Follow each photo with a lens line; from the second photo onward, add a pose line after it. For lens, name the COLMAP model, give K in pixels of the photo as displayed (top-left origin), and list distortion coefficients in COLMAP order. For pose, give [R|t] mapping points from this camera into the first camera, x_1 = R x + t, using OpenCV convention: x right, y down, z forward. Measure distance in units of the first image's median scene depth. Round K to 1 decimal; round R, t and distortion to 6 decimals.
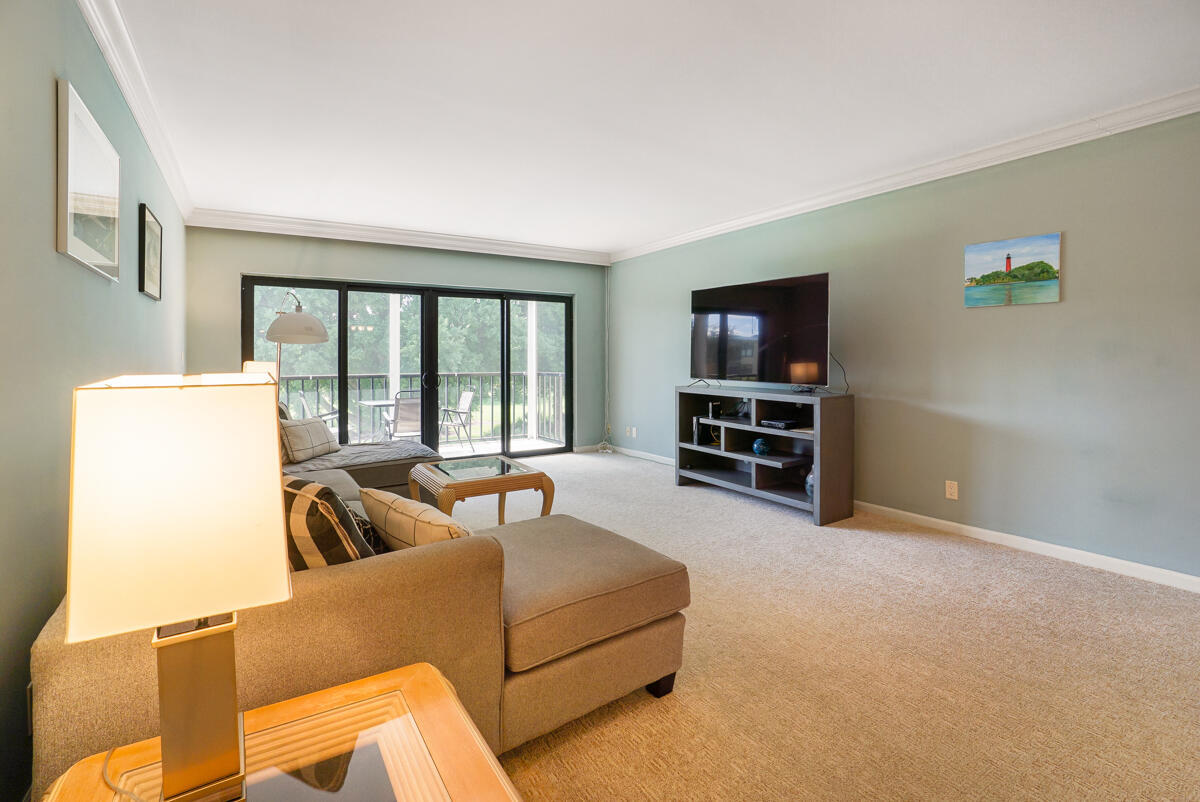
lens RADIAL K [[511.0, 0, 599.4], [0, 511.0, 352.8], [0, 0, 1]] dist [-0.015644, -0.000017]
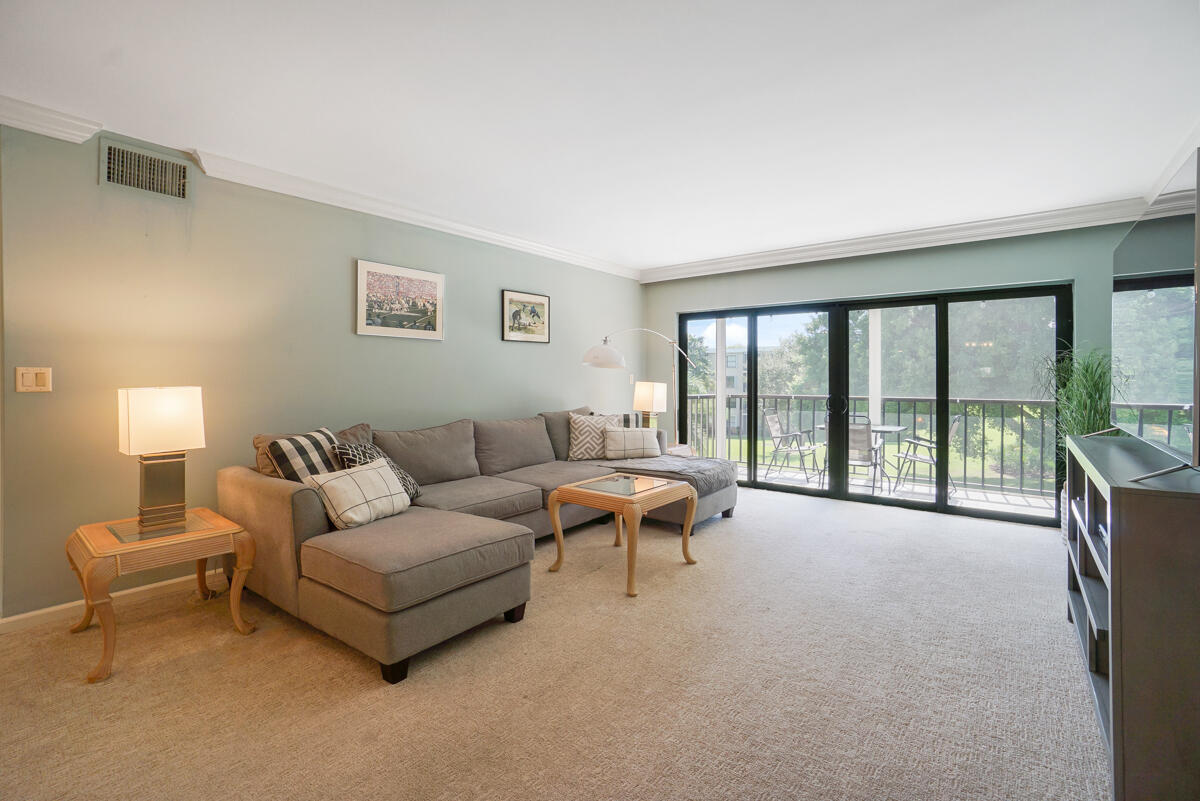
lens RADIAL K [[536.0, 0, 598.5], [0, 536.0, 386.7], [0, 0, 1]] dist [0.000556, 0.000158]
pose [[0.404772, 0.018528, -0.914230, 0.367249], [0.004165, 0.999747, 0.022106, 0.000473], [0.914408, -0.012756, 0.404593, 0.213088]]
